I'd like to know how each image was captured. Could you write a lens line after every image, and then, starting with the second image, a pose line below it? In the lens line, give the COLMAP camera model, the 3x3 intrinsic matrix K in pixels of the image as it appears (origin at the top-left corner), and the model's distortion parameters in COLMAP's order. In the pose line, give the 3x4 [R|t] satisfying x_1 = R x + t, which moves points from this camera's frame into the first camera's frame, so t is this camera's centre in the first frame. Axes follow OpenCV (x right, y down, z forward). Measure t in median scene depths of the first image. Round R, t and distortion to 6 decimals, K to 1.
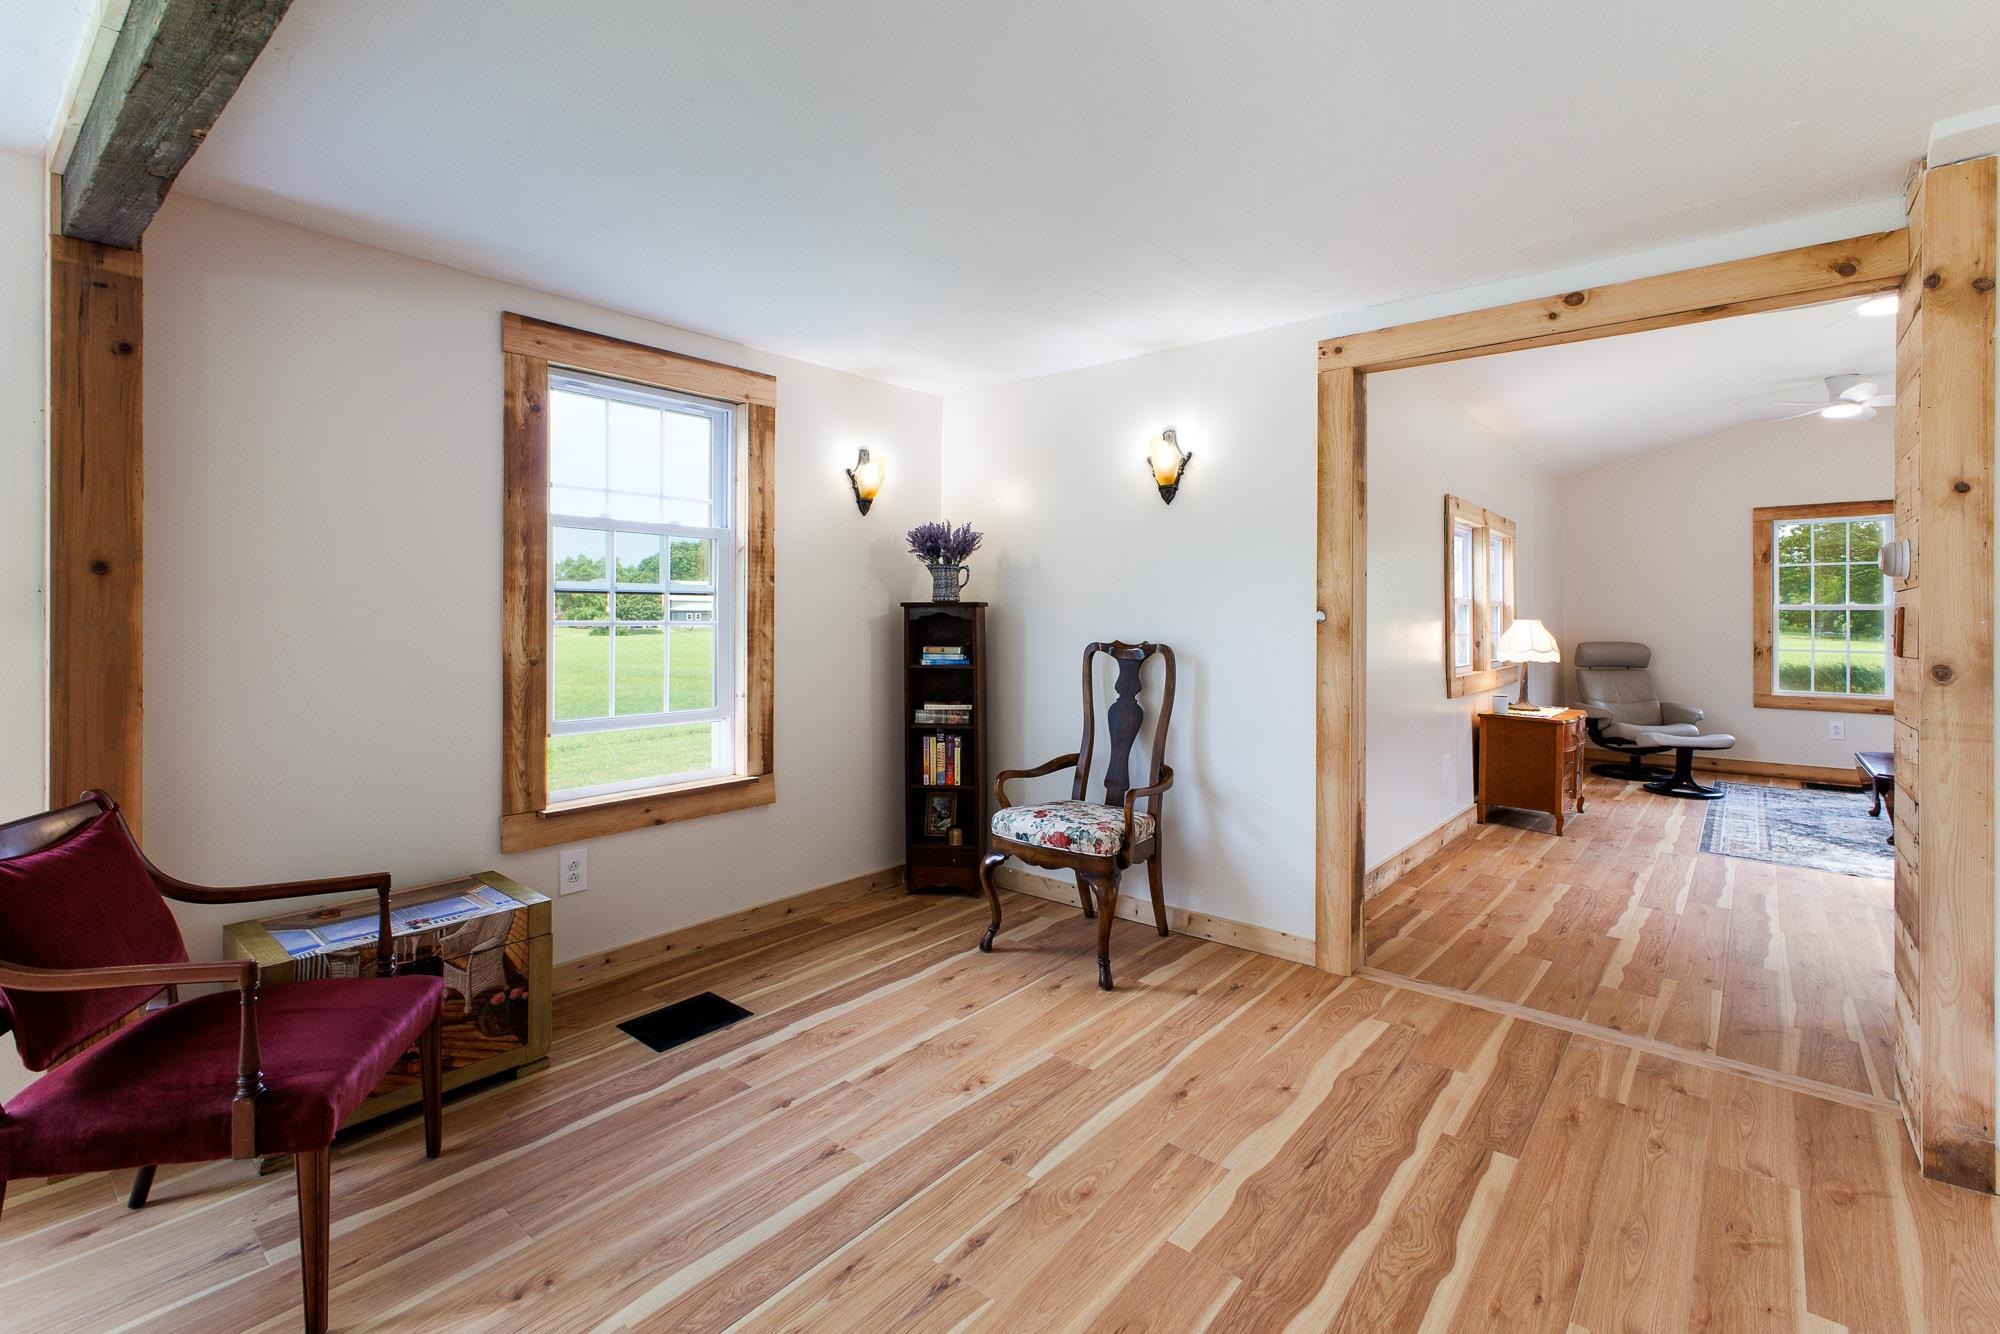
lens RADIAL K [[893.2, 0, 992.4], [0, 893.2, 612.9], [0, 0, 1]] dist [0.003253, -0.000437]
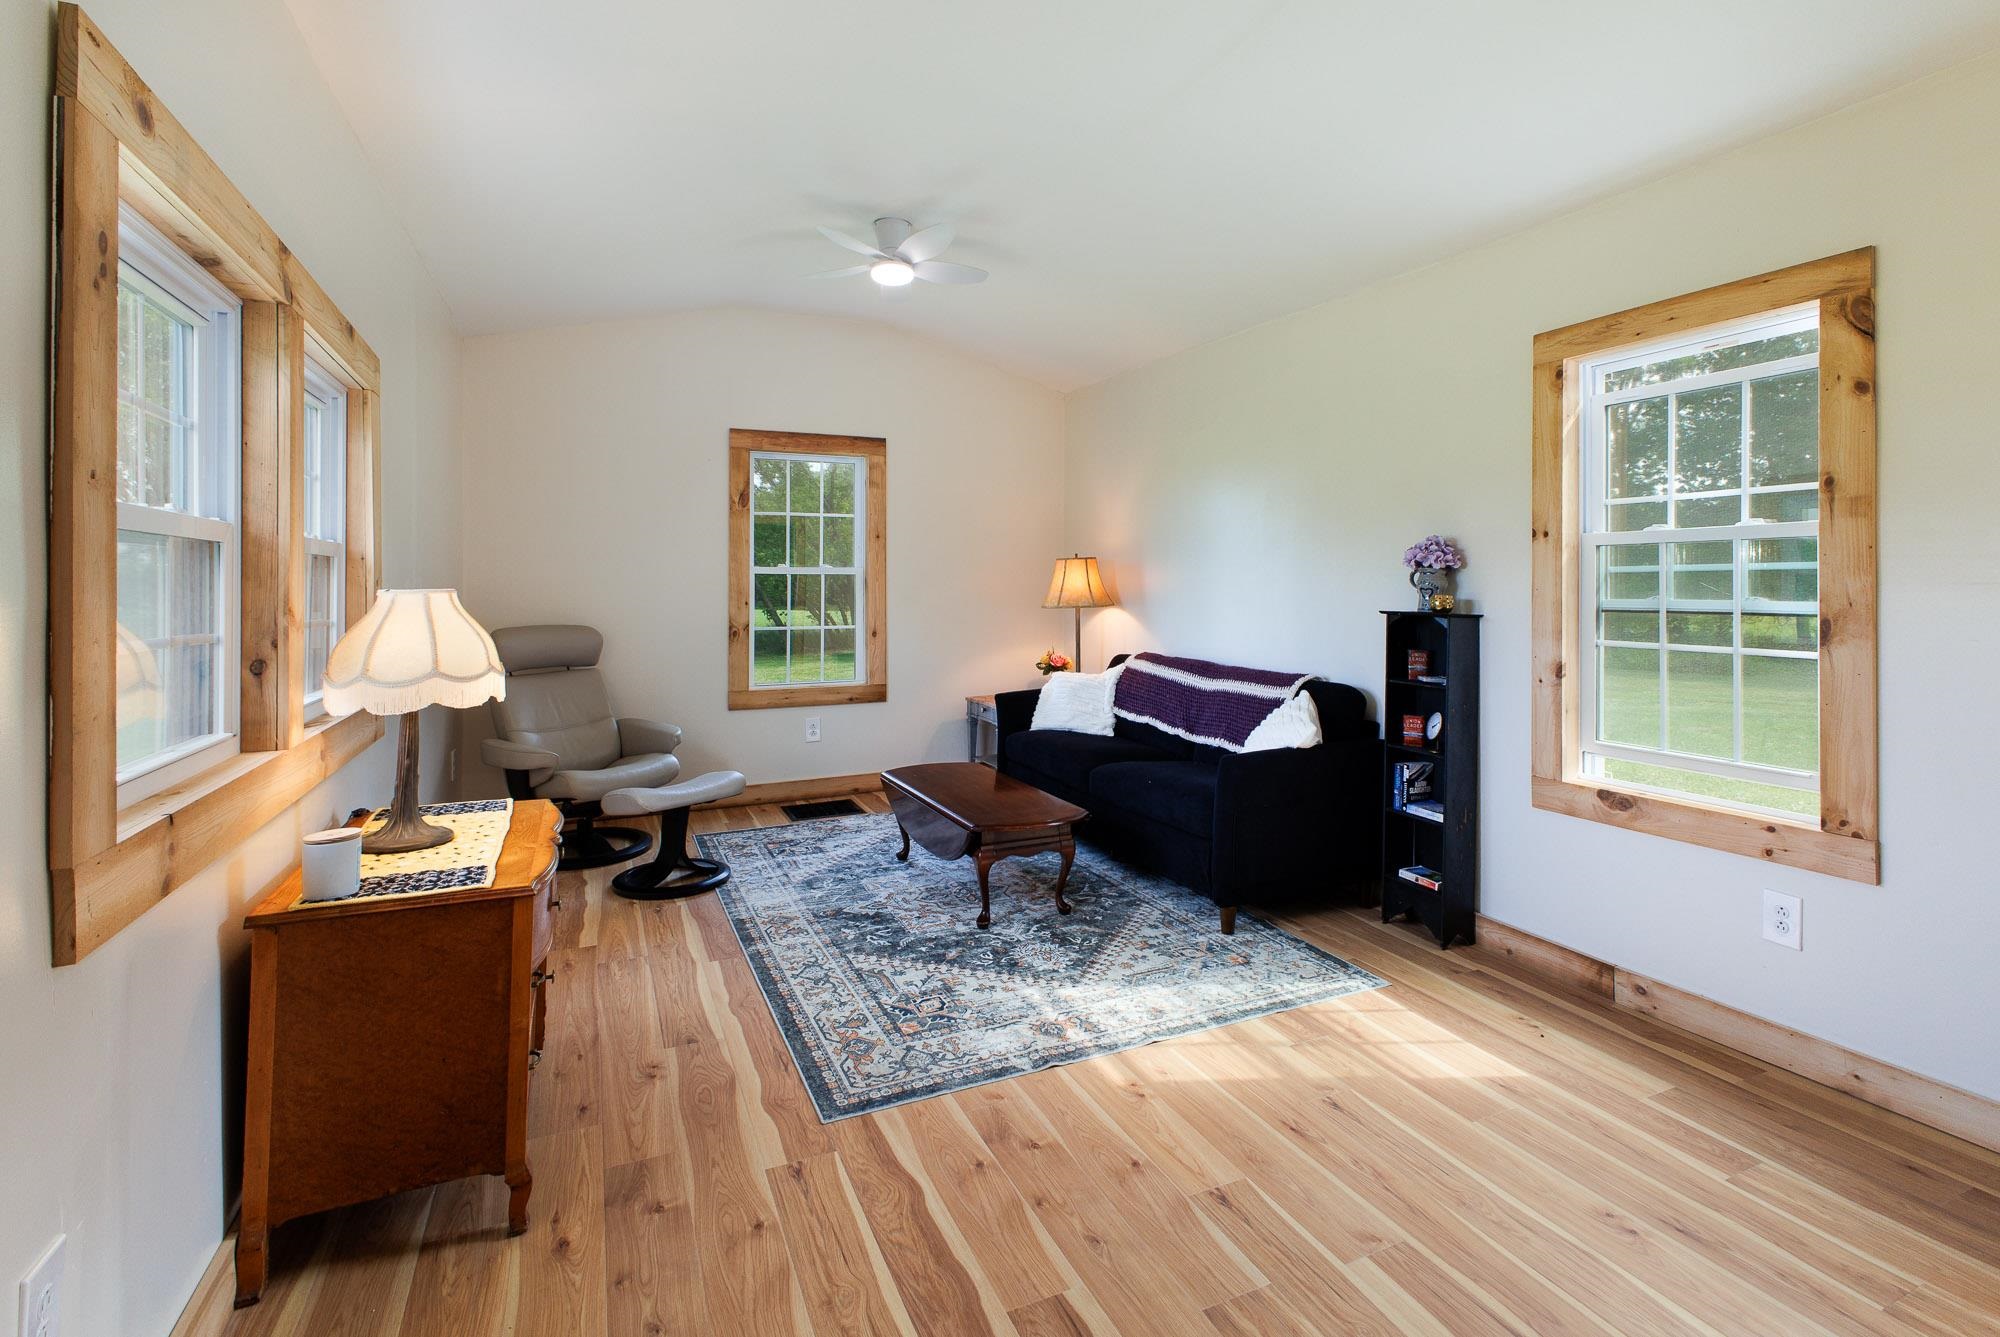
lens RADIAL K [[890.3, 0, 1005.9], [0, 890.3, 584.1], [0, 0, 1]] dist [0.002668, 0.000185]
pose [[0.404534, 0.003068, 0.914518, 0.384537], [-0.008457, 0.999964, 0.000386, 0.004760], [-0.914484, -0.007891, 0.404545, 0.670425]]
